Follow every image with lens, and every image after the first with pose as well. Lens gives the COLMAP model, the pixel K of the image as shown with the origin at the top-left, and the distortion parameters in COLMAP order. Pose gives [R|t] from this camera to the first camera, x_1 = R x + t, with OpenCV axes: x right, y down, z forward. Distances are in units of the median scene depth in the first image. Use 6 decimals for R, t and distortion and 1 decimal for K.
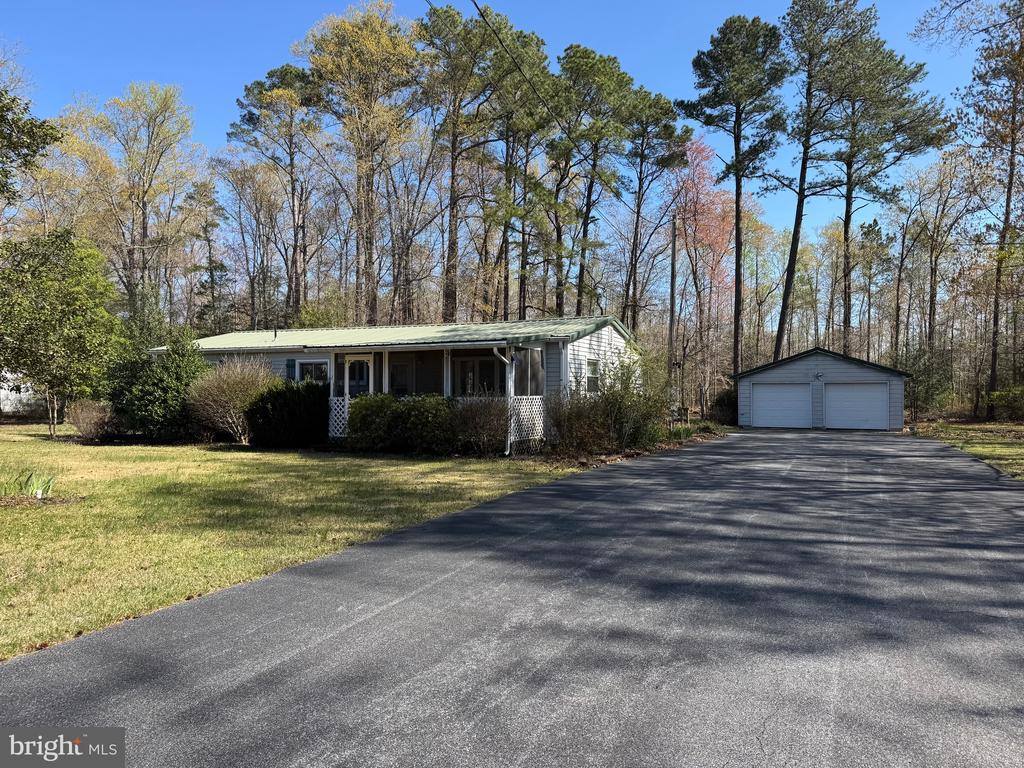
lens RADIAL K [[714.4, 0, 500.8], [0, 714.4, 390.5], [0, 0, 1]] dist [0.068438, -0.077510]
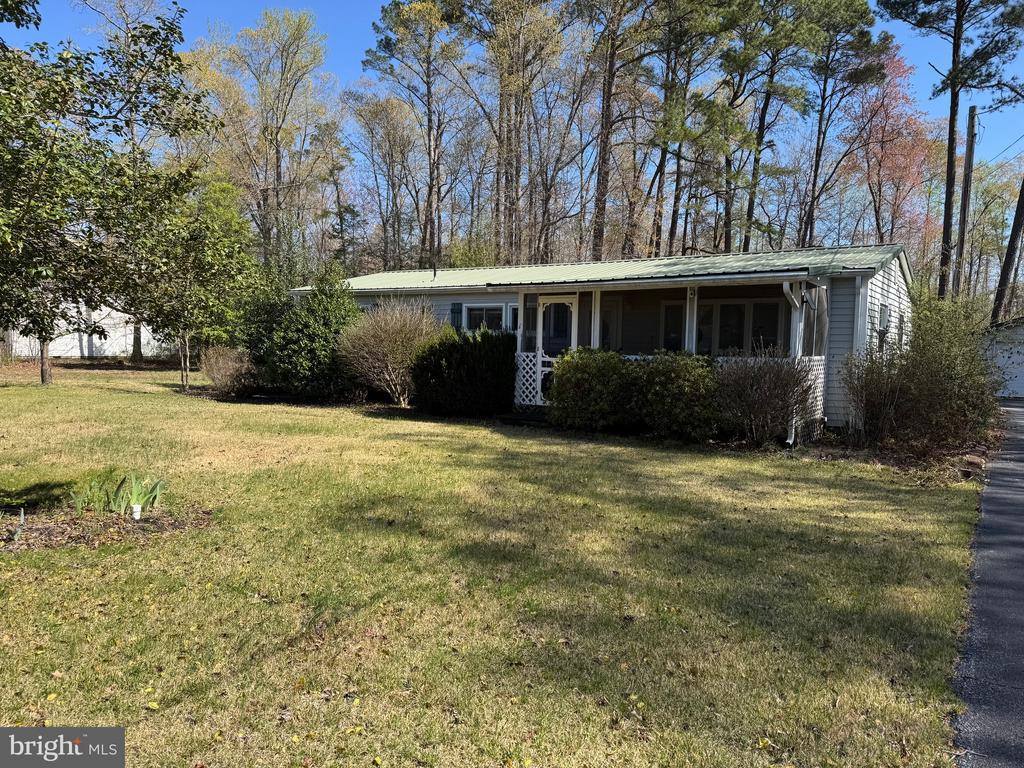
lens RADIAL K [[705.8, 0, 507.8], [0, 705.8, 390.1], [0, 0, 1]] dist [0.080711, -0.069528]
pose [[0.989358, 0.029238, -0.142535, -0.071216], [-0.019633, 0.997469, 0.068335, -0.000784], [0.144173, -0.064809, 0.987428, 0.131009]]
